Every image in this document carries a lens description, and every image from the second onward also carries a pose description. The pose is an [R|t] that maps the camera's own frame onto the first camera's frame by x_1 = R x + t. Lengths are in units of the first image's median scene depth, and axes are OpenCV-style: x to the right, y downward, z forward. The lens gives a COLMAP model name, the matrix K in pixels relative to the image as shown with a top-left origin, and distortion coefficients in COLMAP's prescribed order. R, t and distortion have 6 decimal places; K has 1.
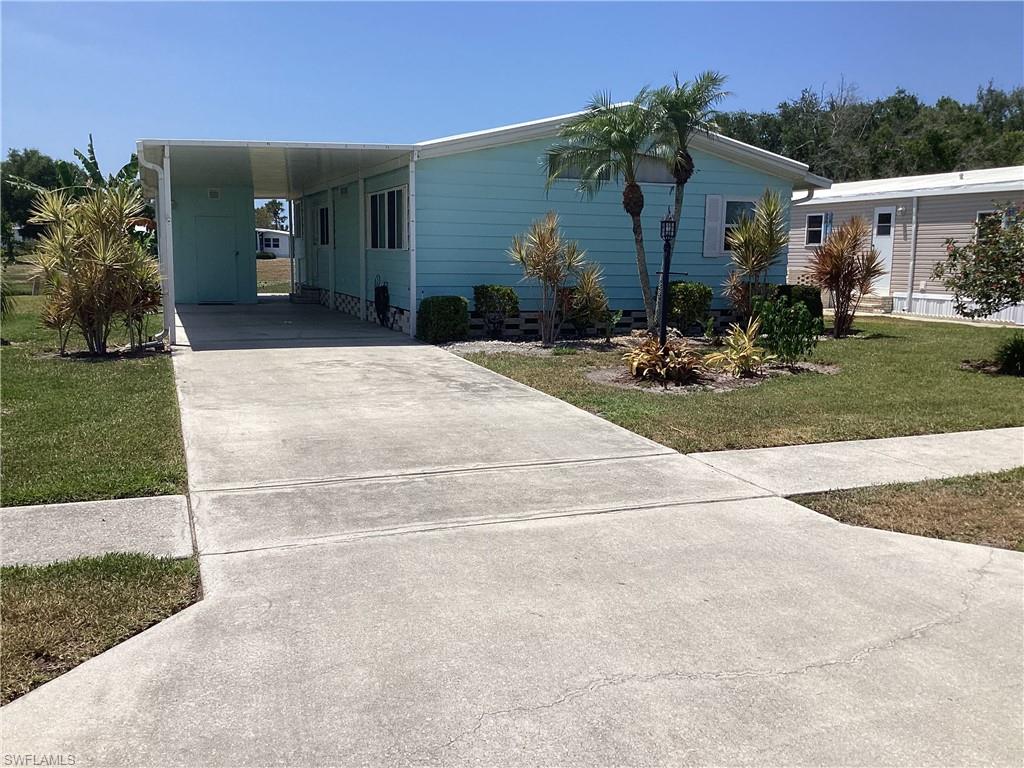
lens RADIAL K [[920.1, 0, 512.0], [0, 920.1, 384.0], [0, 0, 1]] dist [0.124476, -0.267904]
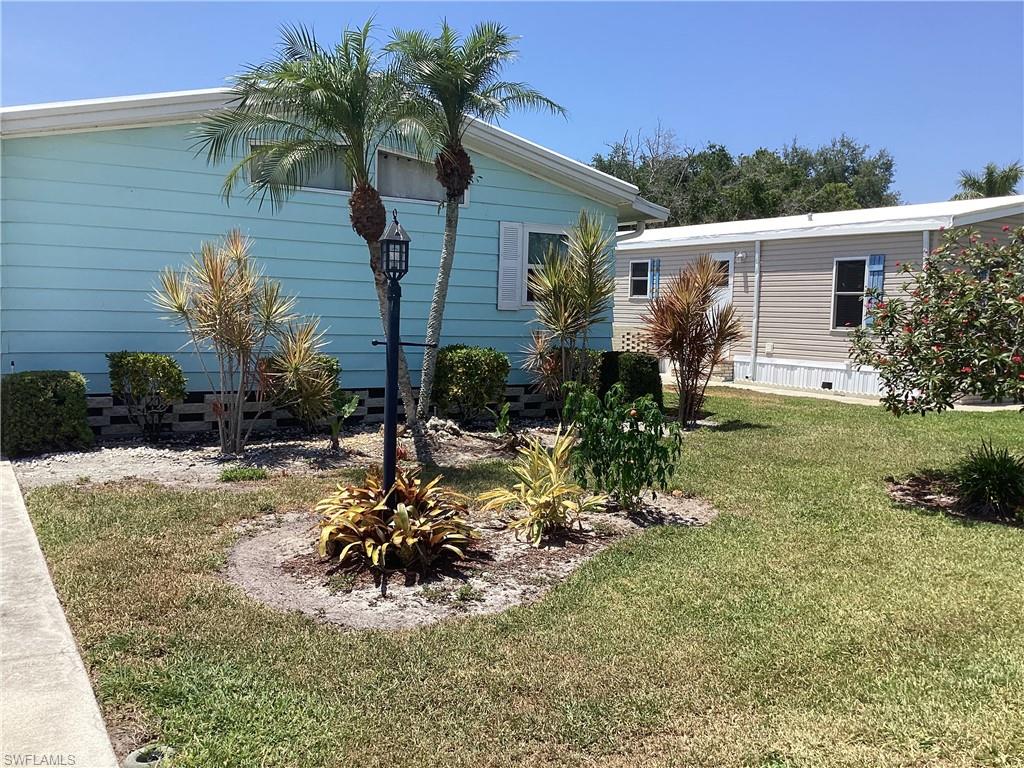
lens RADIAL K [[920.1, 0, 512.0], [0, 920.1, 384.0], [0, 0, 1]] dist [0.124476, -0.267904]
pose [[0.982639, -0.002481, 0.185512, 0.096186], [0.012241, 0.998599, -0.051486, -0.050194], [-0.185125, 0.052863, 0.981292, 0.350775]]
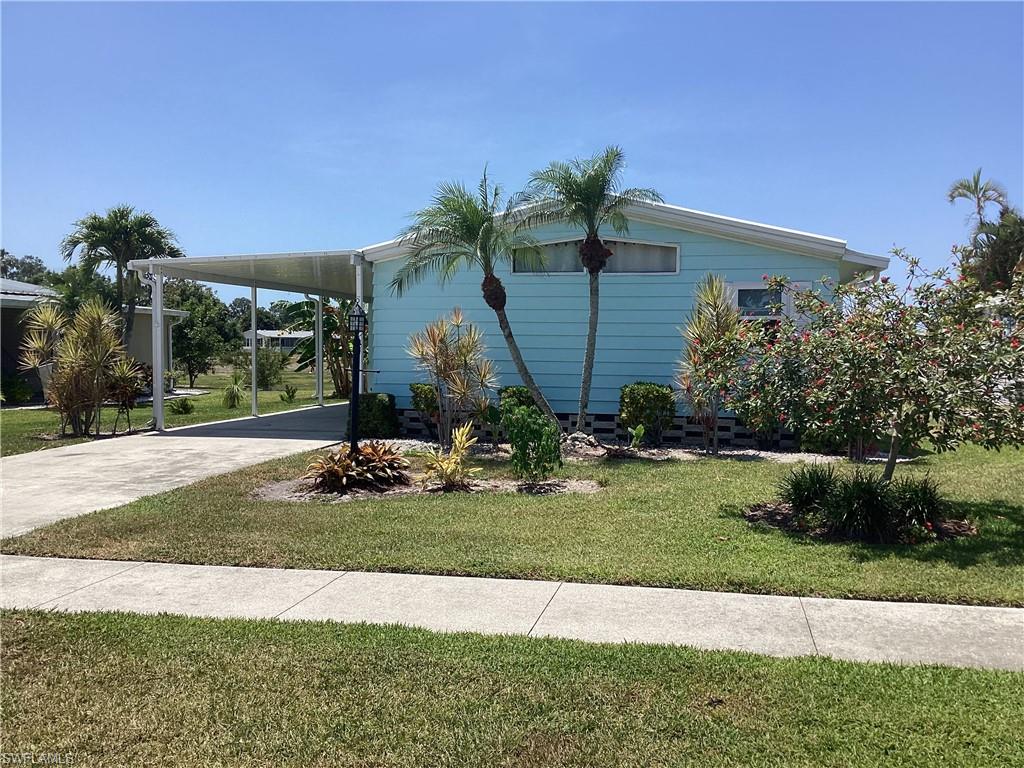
lens RADIAL K [[920.1, 0, 512.0], [0, 920.1, 384.0], [0, 0, 1]] dist [0.124476, -0.267904]
pose [[0.834497, 0.011334, -0.550896, 0.562776], [-0.074735, 0.992878, -0.092781, -0.021469], [0.545921, 0.118597, 0.829400, 0.226452]]
